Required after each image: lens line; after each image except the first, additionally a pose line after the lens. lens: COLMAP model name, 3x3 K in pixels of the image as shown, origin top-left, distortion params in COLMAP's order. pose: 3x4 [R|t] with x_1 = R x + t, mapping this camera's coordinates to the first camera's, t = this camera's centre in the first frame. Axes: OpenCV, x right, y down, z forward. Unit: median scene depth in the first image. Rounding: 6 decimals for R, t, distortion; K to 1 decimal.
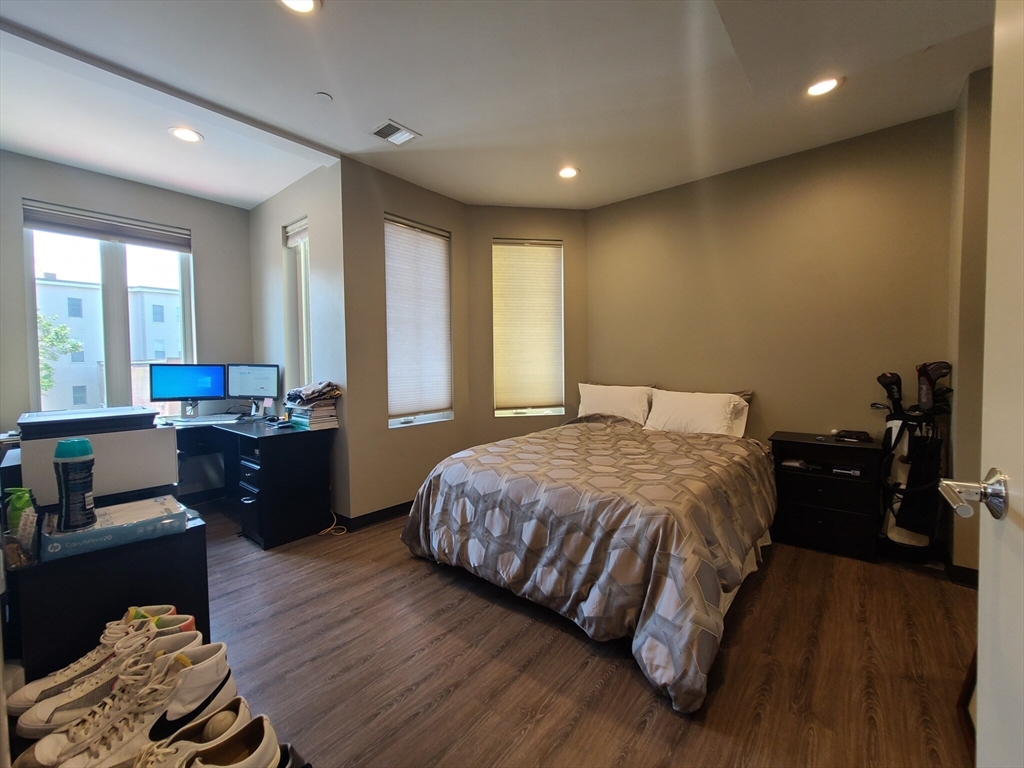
lens RADIAL K [[422.3, 0, 521.3], [0, 422.3, 378.5], [0, 0, 1]] dist [-0.000836, -0.000668]
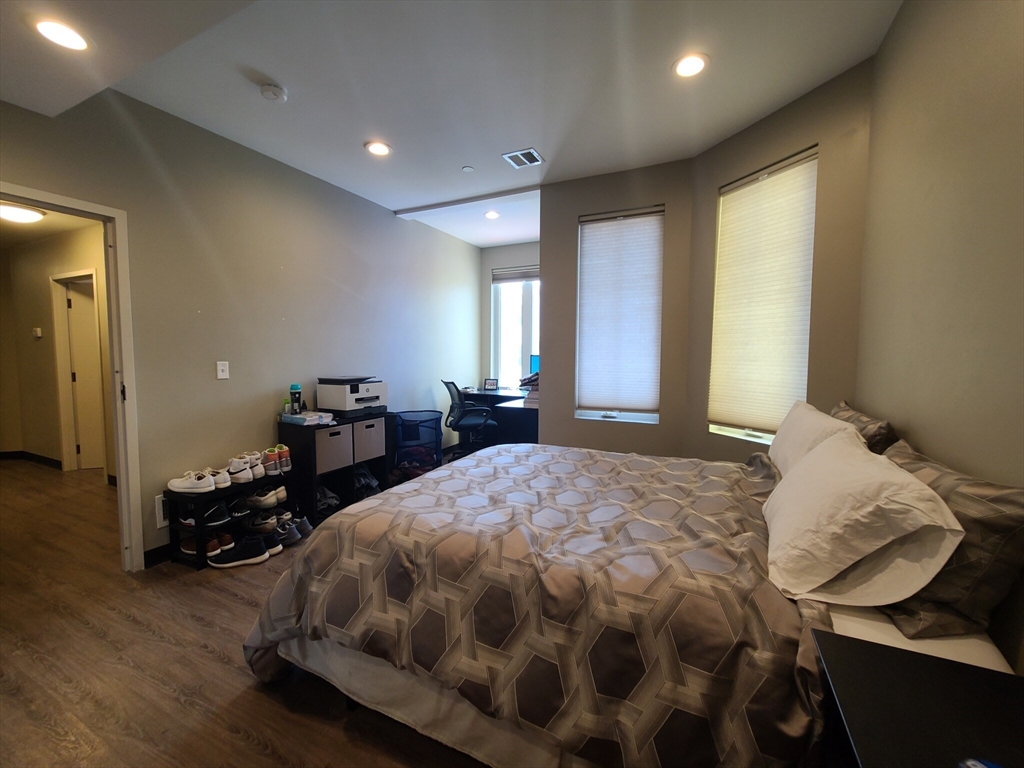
lens RADIAL K [[422.3, 0, 521.3], [0, 422.3, 378.5], [0, 0, 1]] dist [-0.000836, -0.000668]
pose [[0.237138, 0.071659, -0.968830, 0.651658], [-0.038042, 0.997196, 0.064446, -0.044084], [0.970731, 0.021574, 0.239199, 0.562264]]
